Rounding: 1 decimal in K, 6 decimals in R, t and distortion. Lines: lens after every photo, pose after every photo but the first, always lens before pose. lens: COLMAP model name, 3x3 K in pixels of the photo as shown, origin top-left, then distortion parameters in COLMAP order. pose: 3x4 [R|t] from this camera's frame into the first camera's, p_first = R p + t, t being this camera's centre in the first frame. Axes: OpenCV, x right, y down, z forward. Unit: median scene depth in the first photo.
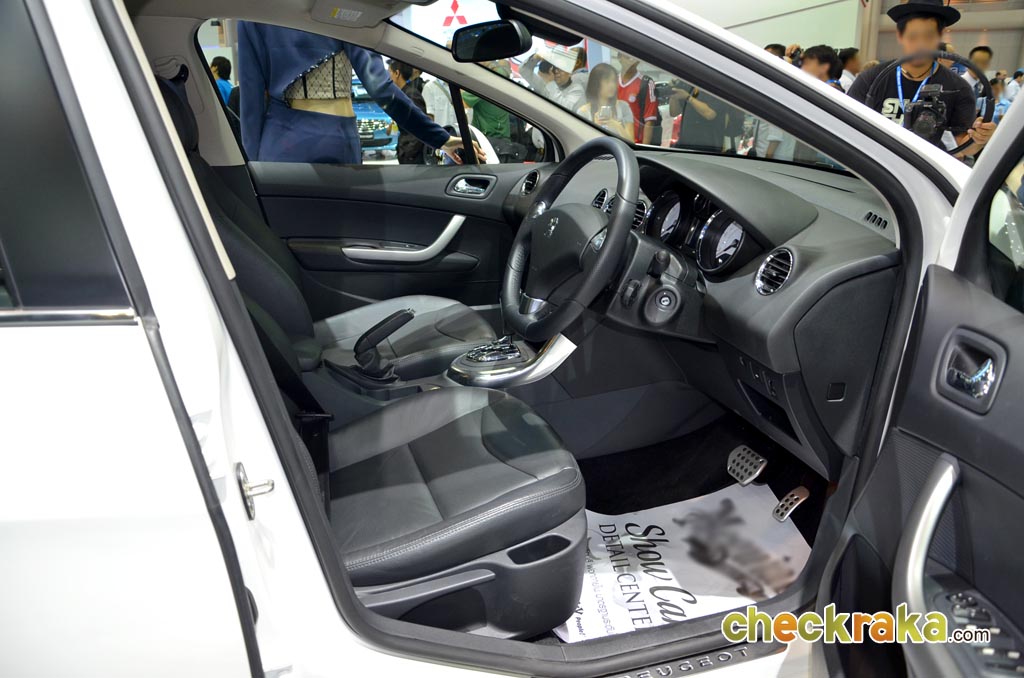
lens RADIAL K [[787.8, 0, 510.3], [0, 787.8, 339.2], [0, 0, 1]] dist [-0.077924, 0.005741]
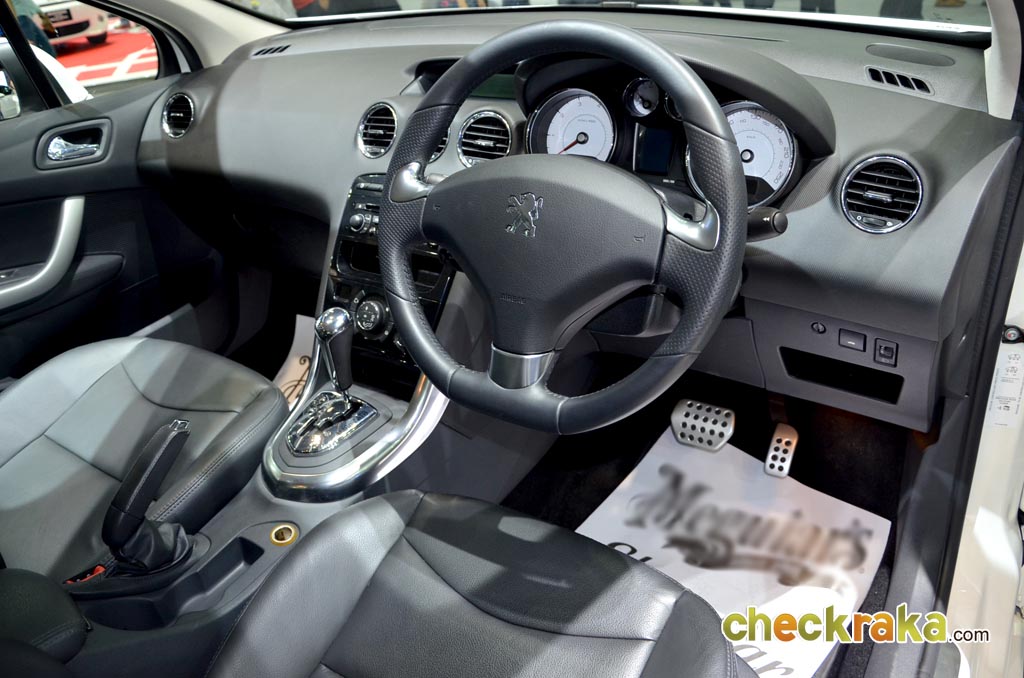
lens RADIAL K [[787.8, 0, 513.7], [0, 787.8, 337.6], [0, 0, 1]] dist [-0.077924, 0.005741]
pose [[0.774987, -0.374969, 0.508717, -0.192189], [0.277401, 0.925105, 0.259287, -0.160223], [-0.567841, -0.059825, 0.820961, 0.445497]]
